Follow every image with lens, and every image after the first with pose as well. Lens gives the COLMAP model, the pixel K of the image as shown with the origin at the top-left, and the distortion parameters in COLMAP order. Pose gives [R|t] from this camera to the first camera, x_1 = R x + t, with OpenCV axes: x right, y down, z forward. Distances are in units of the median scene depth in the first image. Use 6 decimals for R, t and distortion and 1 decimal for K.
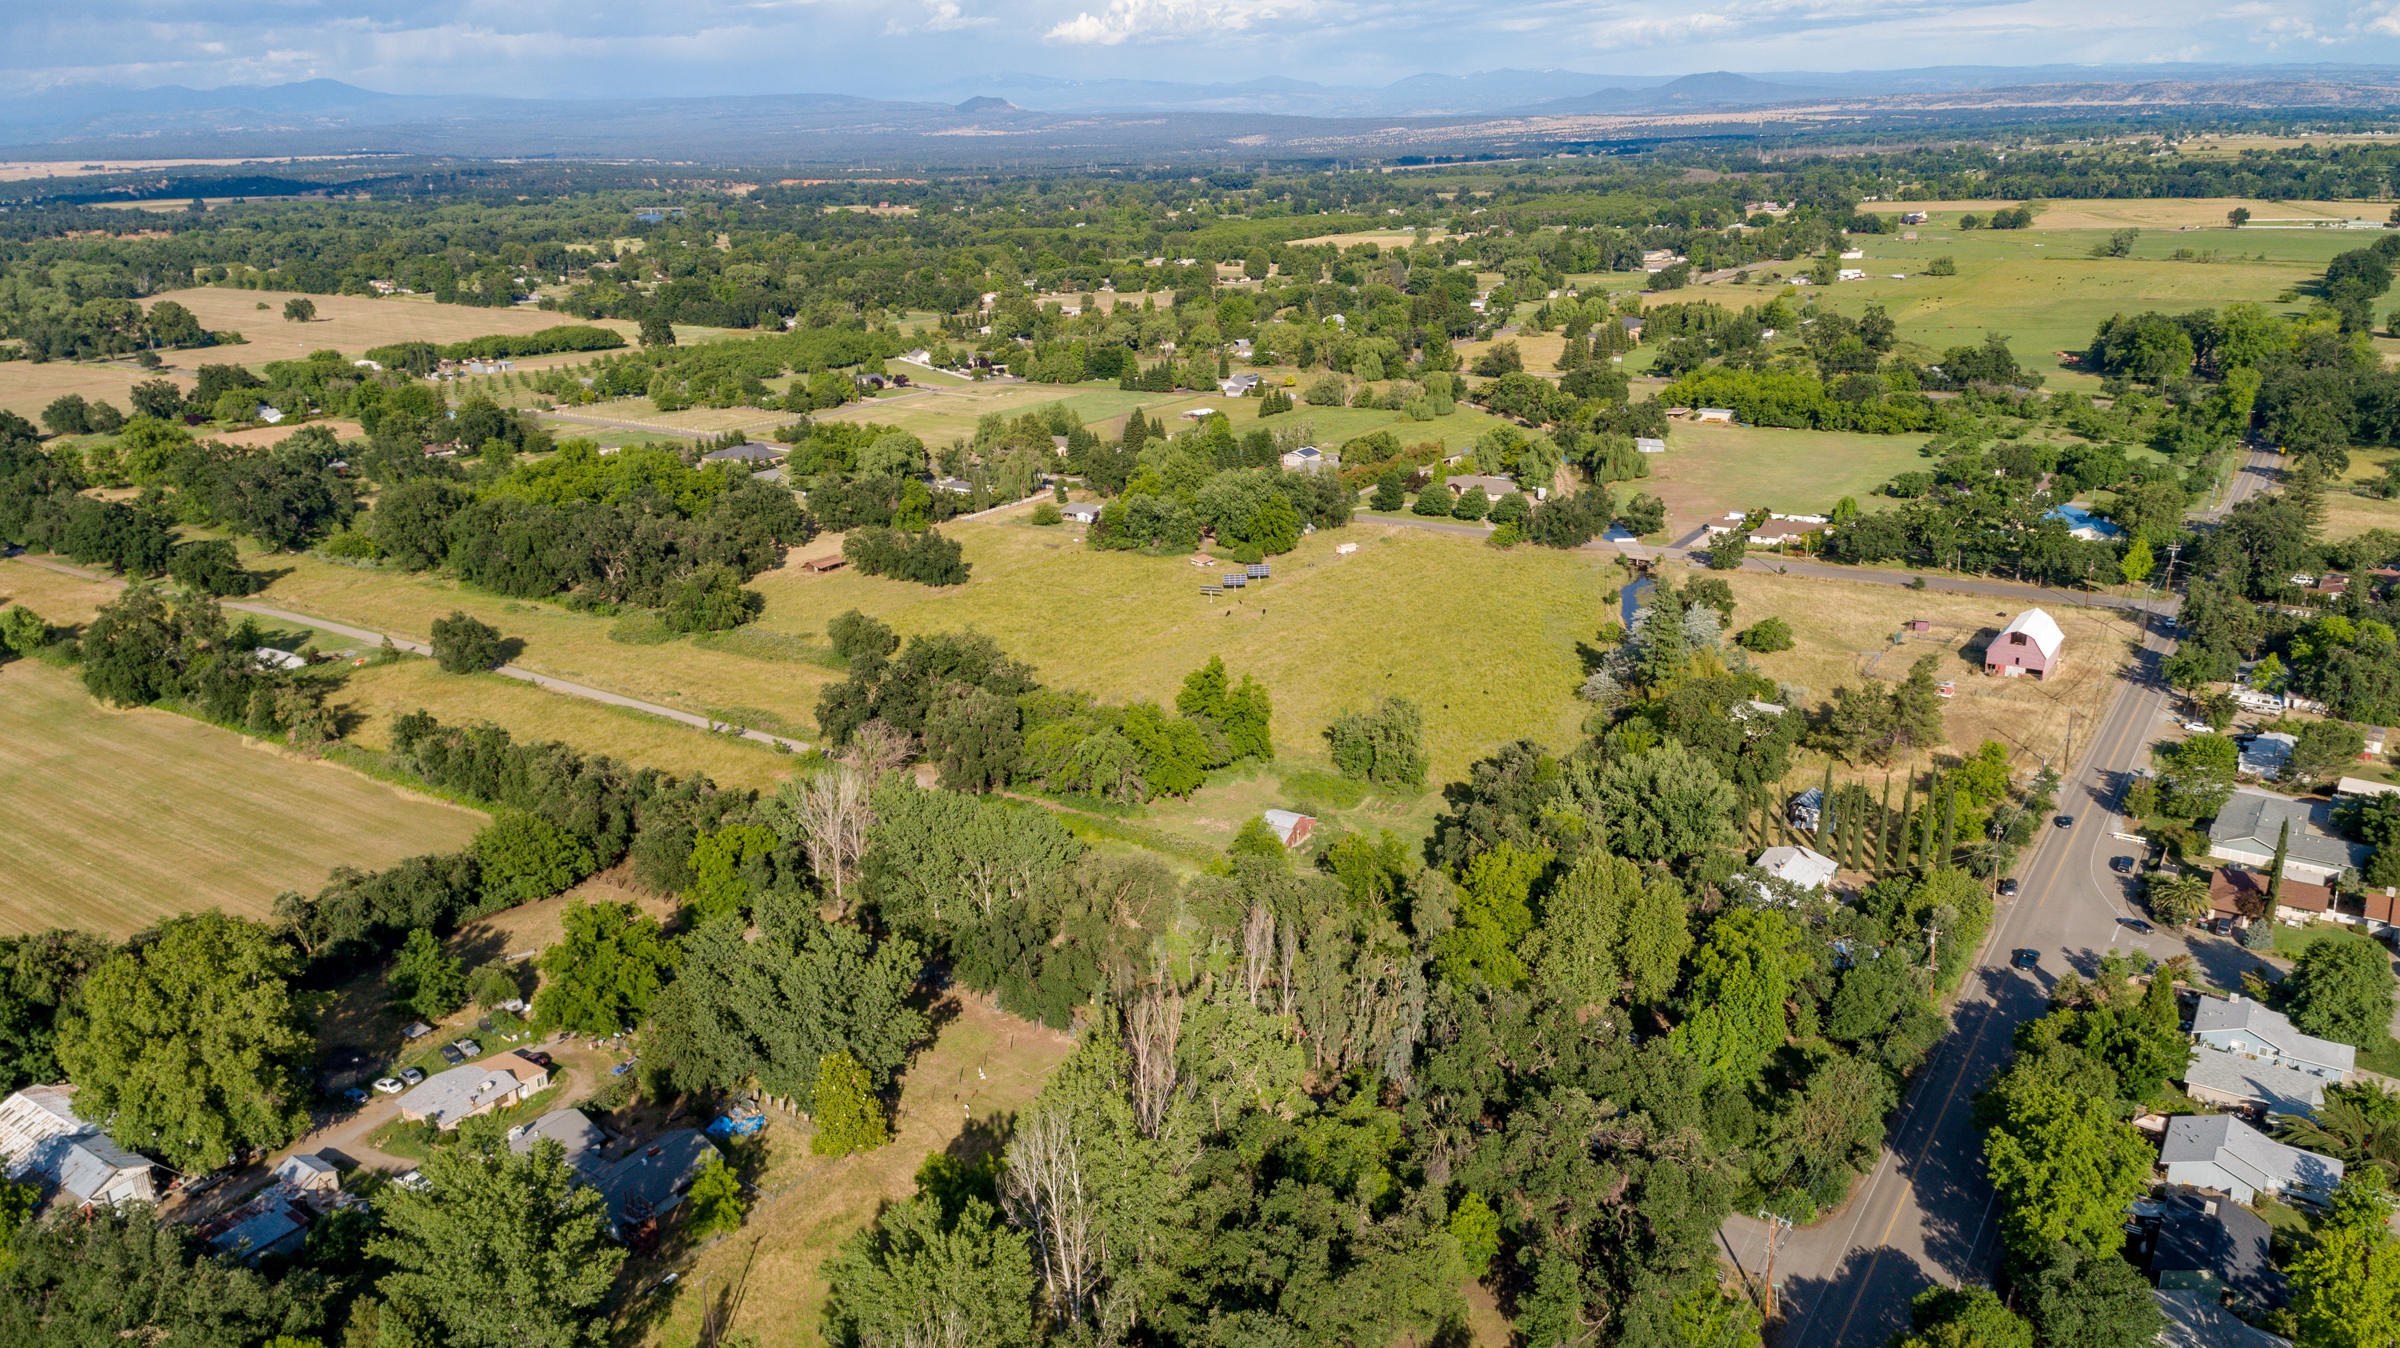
lens RADIAL K [[1568.9, 0, 1200.0], [0, 1568.9, 674.0], [0, 0, 1]] dist [0.164630, -0.165399]
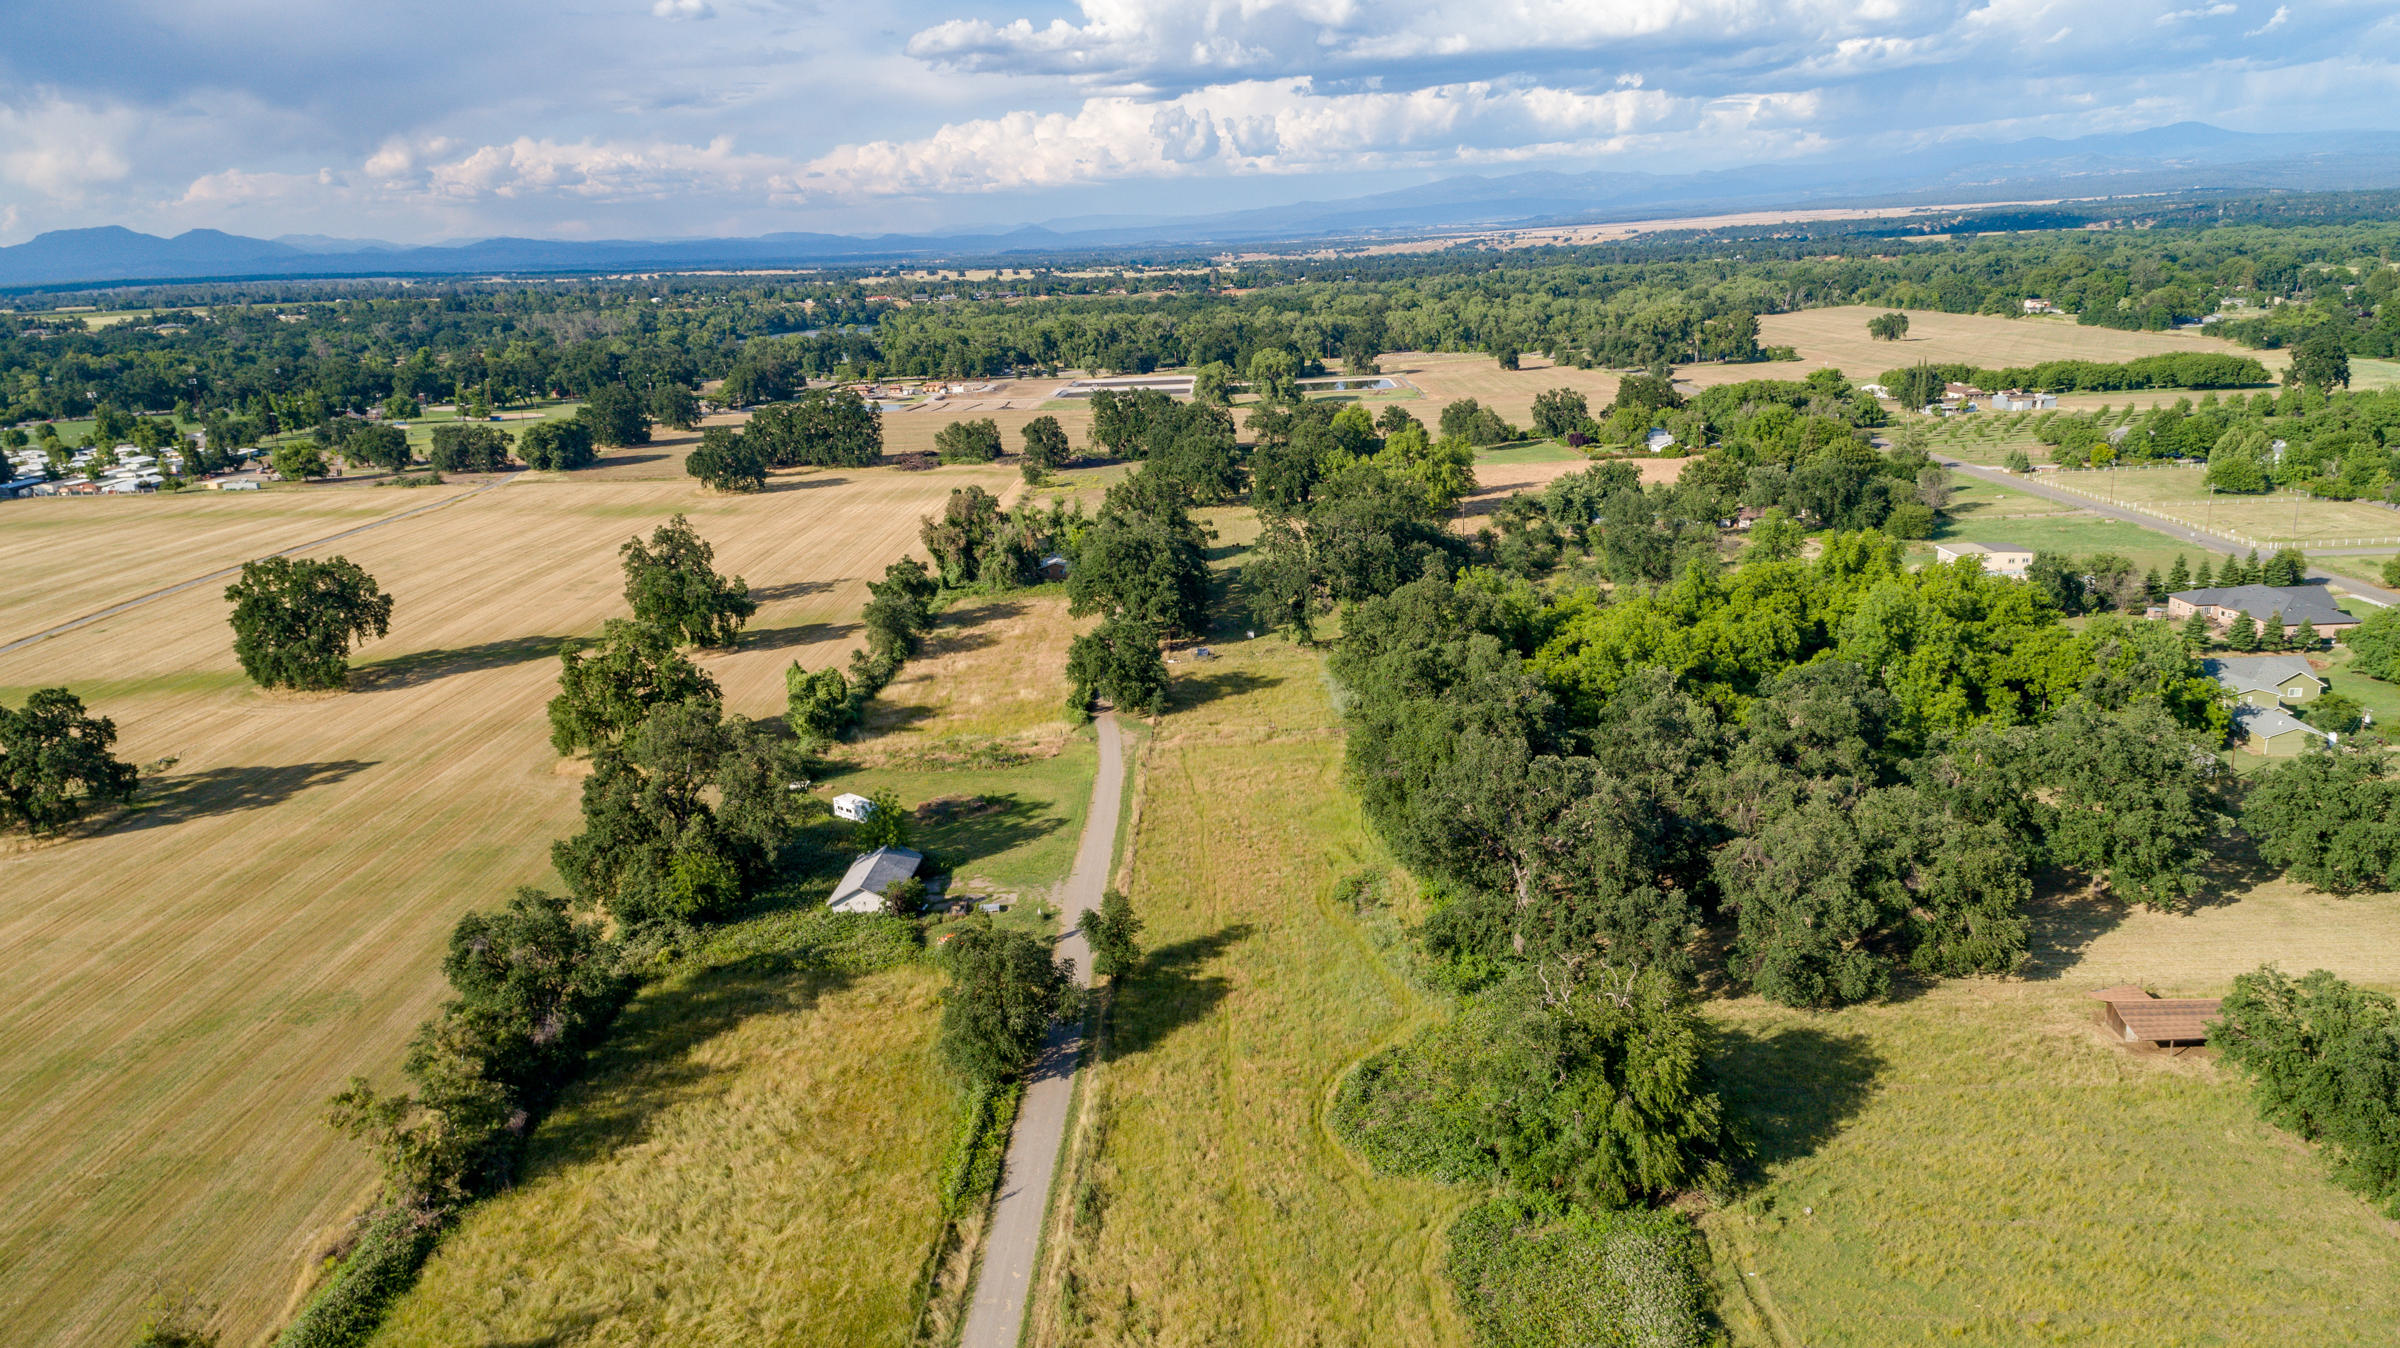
lens RADIAL K [[1568.9, 0, 1200.0], [0, 1568.9, 674.0], [0, 0, 1]] dist [0.164630, -0.165399]
pose [[0.553334, 0.219878, -0.803415, -0.042274], [-0.237898, 0.966072, 0.100548, -0.056139], [0.798264, 0.135494, 0.586869, 0.288078]]
